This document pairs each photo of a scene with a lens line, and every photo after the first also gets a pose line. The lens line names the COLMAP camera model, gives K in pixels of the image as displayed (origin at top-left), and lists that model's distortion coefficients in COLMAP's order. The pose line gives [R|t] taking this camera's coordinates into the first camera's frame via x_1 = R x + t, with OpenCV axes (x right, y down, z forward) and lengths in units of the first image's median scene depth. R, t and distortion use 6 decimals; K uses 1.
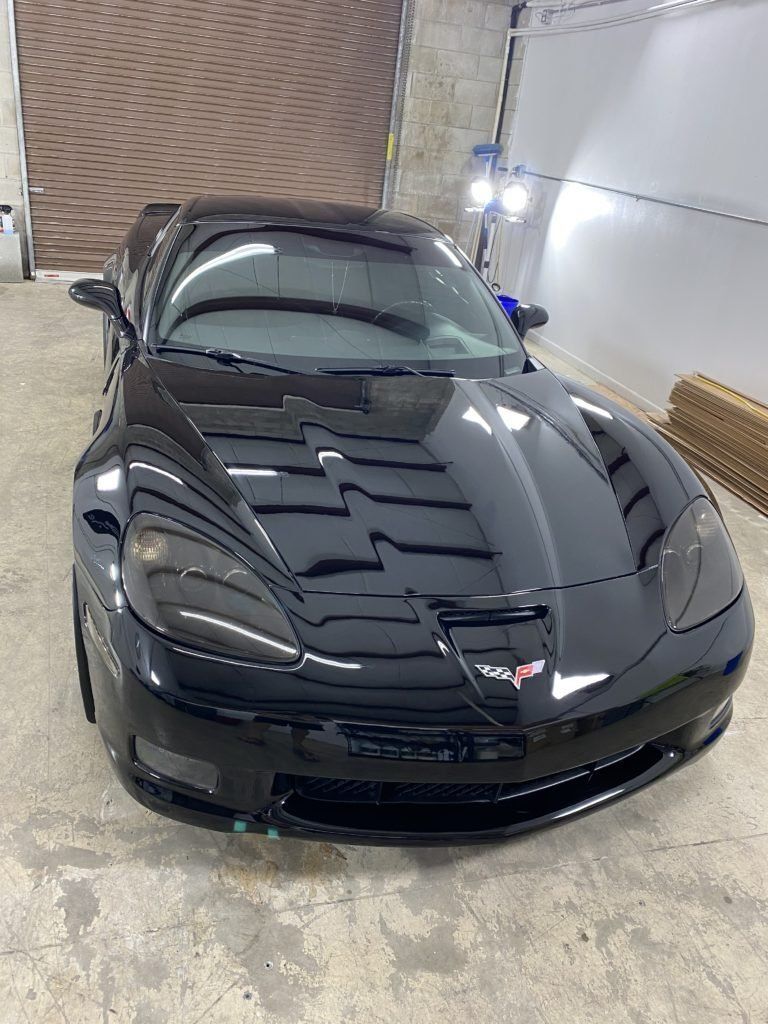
lens RADIAL K [[792.3, 0, 380.5], [0, 792.3, 504.6], [0, 0, 1]] dist [0.005281, -0.000175]
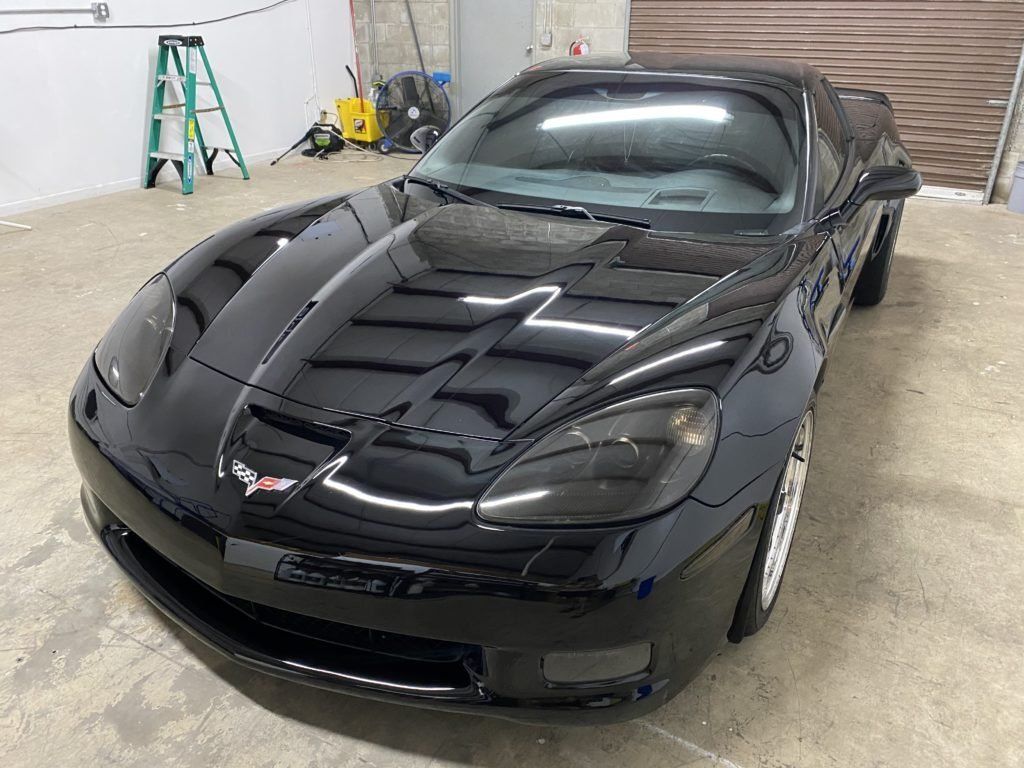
lens RADIAL K [[787.9, 0, 509.0], [0, 787.9, 385.6], [0, 0, 1]] dist [0.001645, -0.002065]
pose [[0.720937, 0.207558, -0.661188, 0.864459], [-0.238488, 0.970125, 0.044500, -0.002686], [0.650672, 0.125604, 0.748899, 0.448172]]
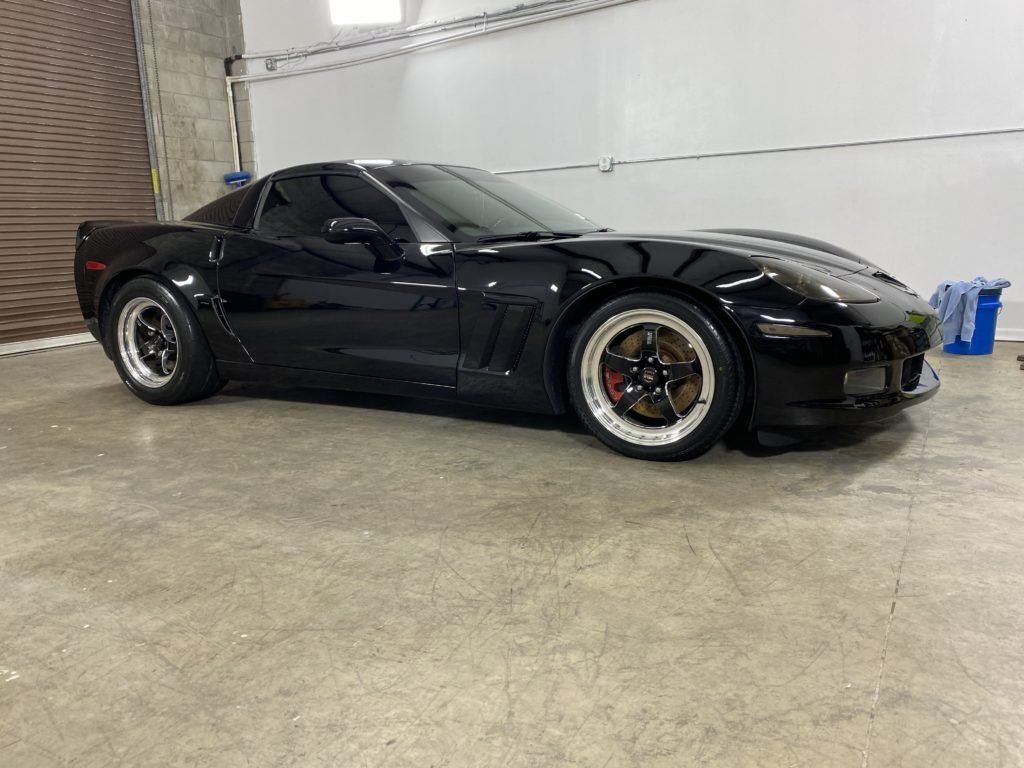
lens RADIAL K [[778.2, 0, 501.8], [0, 778.2, 384.9], [0, 0, 1]] dist [0.089694, -0.141705]
pose [[0.696165, -0.269952, 0.665192, -1.583644], [0.410897, 0.909647, -0.060871, 0.118499], [-0.588658, 0.315702, 0.744187, 0.247741]]
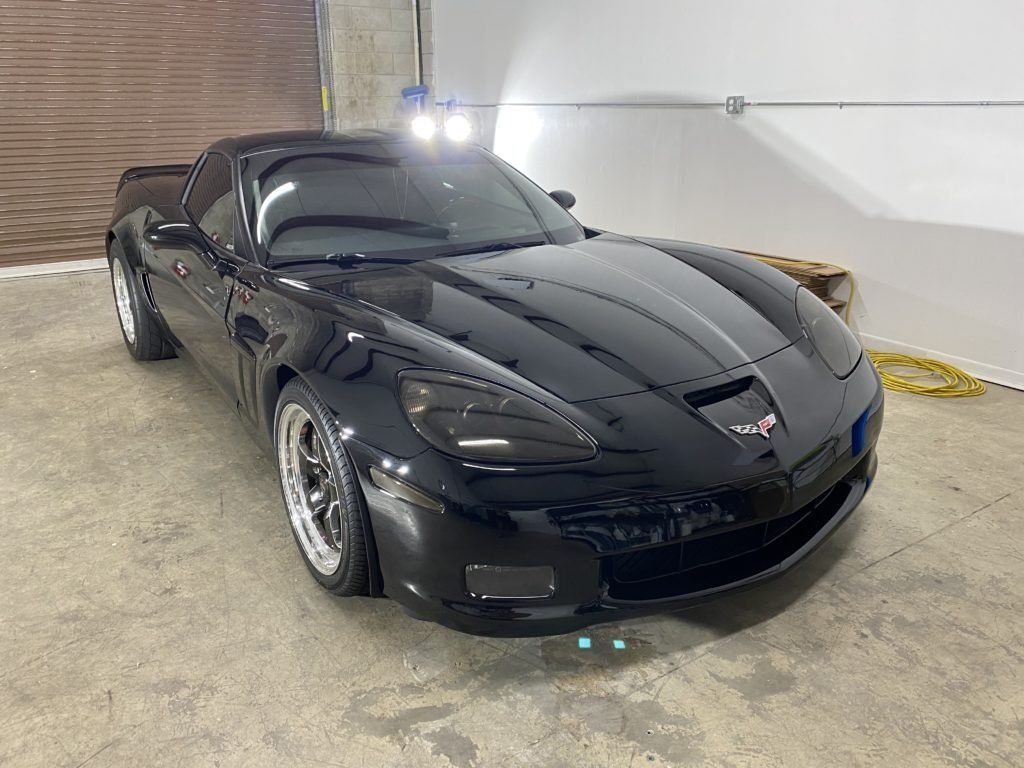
lens RADIAL K [[792.3, 0, 513.1], [0, 792.3, 376.5], [0, 0, 1]] dist [0.005281, -0.000175]
pose [[0.938730, -0.214024, 0.270147, -0.430268], [0.240531, 0.968203, -0.068759, 0.120478], [-0.246841, 0.129525, 0.960361, -0.044953]]
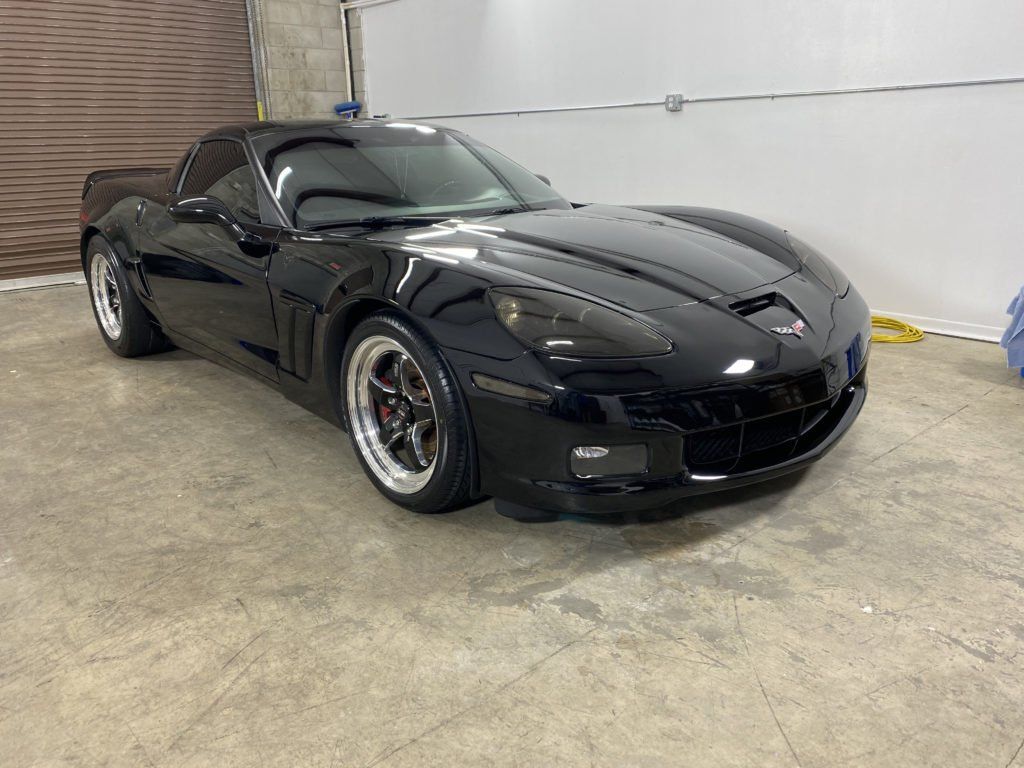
lens RADIAL K [[788.1, 0, 507.3], [0, 788.1, 377.9], [0, 0, 1]] dist [0.011418, -0.004747]
pose [[0.884581, -0.252866, 0.391886, -0.740385], [0.304216, 0.949735, -0.073868, 0.220303], [-0.353509, 0.184560, 0.917044, -0.049550]]
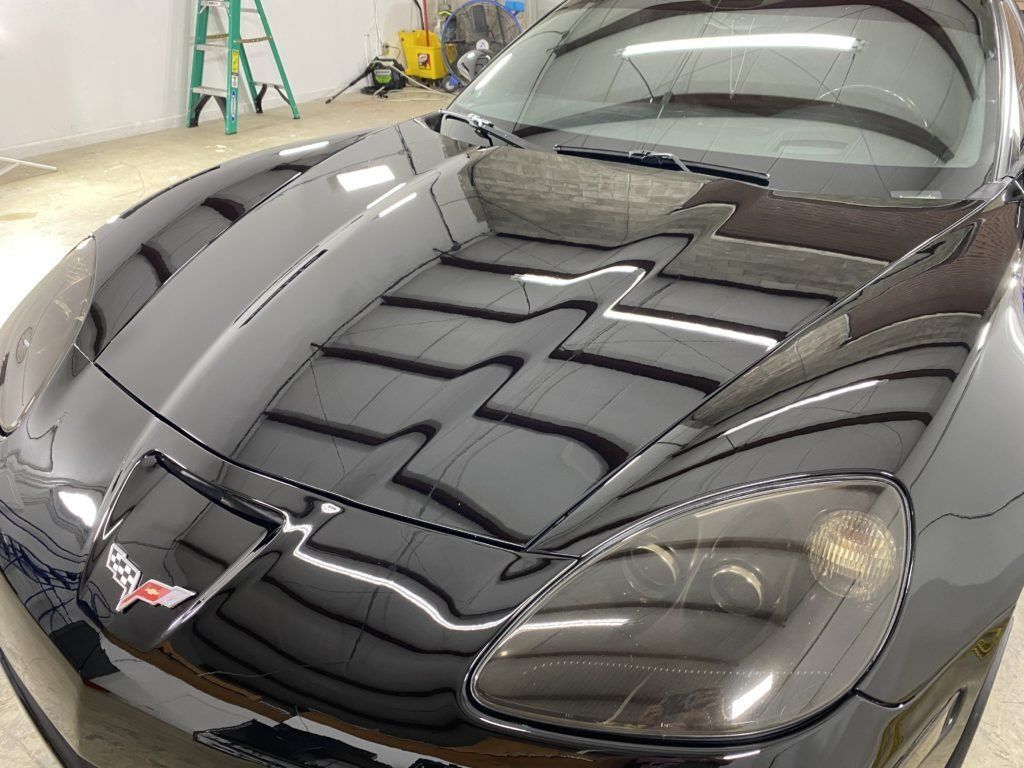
lens RADIAL K [[815.3, 0, 512.0], [0, 815.3, 384.0], [0, 0, 1]] dist [-0.038871, -0.003045]
pose [[0.653443, 0.272082, -0.706388, 0.644247], [-0.273146, 0.955051, 0.115188, -0.058339], [0.705977, 0.117678, 0.698389, 0.695640]]
